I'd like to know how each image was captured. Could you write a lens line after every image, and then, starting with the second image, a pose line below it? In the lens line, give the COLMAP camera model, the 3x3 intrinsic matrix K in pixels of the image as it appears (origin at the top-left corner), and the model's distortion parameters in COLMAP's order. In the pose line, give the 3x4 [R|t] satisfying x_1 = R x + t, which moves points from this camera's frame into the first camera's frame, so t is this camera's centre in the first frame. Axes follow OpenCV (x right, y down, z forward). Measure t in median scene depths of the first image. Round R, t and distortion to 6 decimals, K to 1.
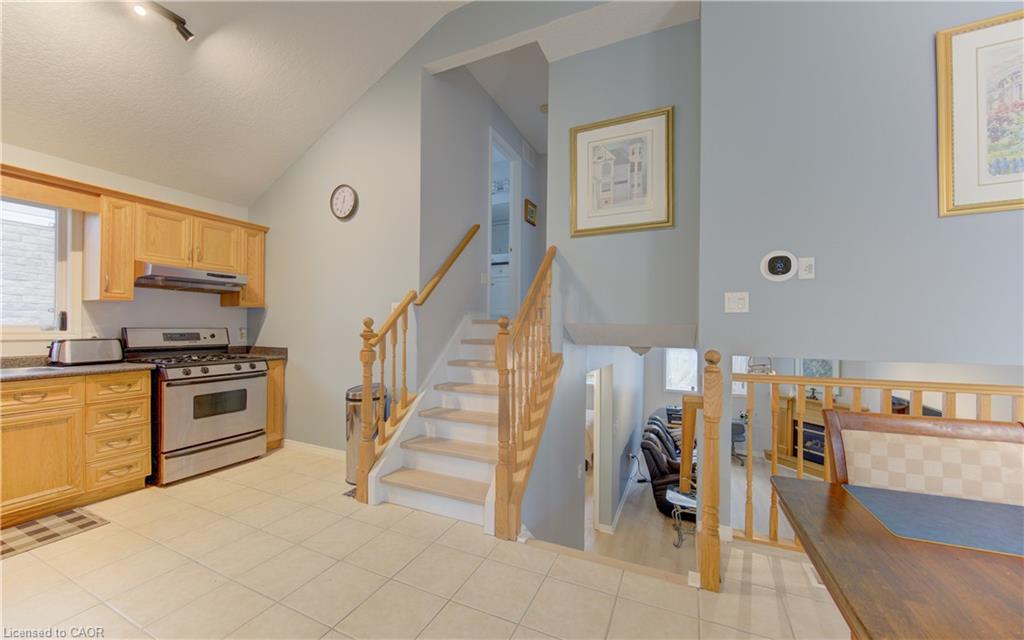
lens RADIAL K [[371.2, 0, 505.8], [0, 371.2, 326.8], [0, 0, 1]] dist [-0.001701, -0.000091]
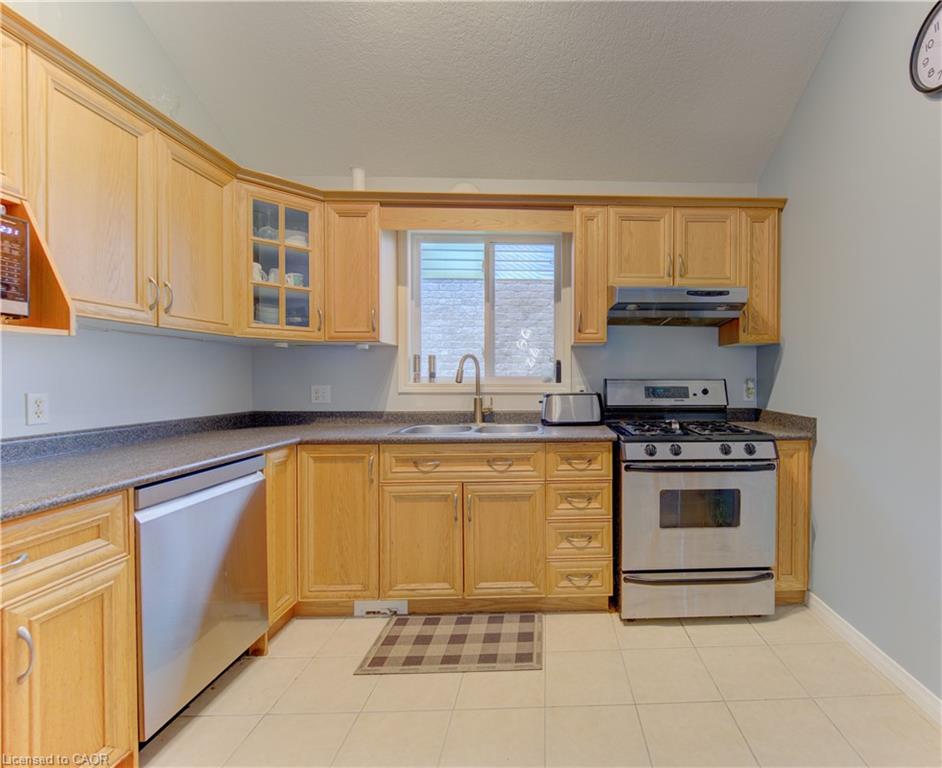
lens RADIAL K [[482.2, 0, 555.0], [0, 482.2, 382.0], [0, 0, 1]] dist [0.000986, -0.000853]
pose [[0.474484, 0.004604, -0.880252, -0.198453], [0.004638, 0.999959, 0.007730, -0.000009], [0.880252, -0.007750, 0.474444, 0.419806]]
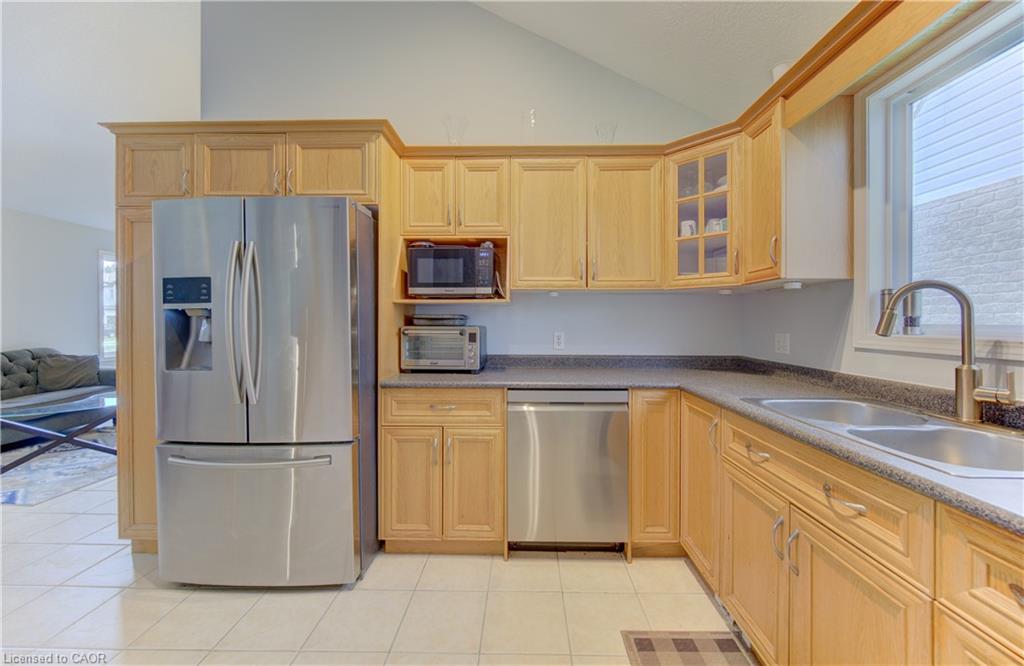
lens RADIAL K [[390.5, 0, 522.4], [0, 390.5, 323.8], [0, 0, 1]] dist [-0.002439, -0.000344]
pose [[-0.905033, -0.003123, -0.425330, -0.544815], [-0.003718, 0.999993, 0.000571, -0.003429], [0.425325, 0.002098, -0.905038, 0.865501]]
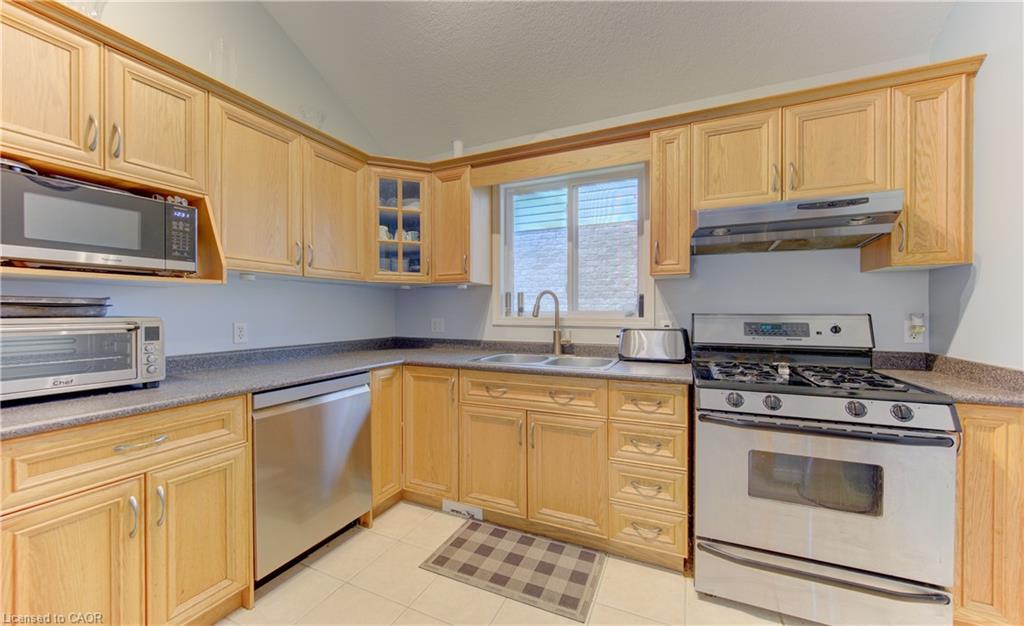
lens RADIAL K [[389.0, 0, 475.5], [0, 389.0, 313.2], [0, 0, 1]] dist [-0.003001, -0.000359]
pose [[-0.004784, 0.001328, -0.999988, -0.279632], [0.004586, 0.999989, 0.001306, -0.001451], [0.999978, -0.004580, -0.004790, 0.565553]]
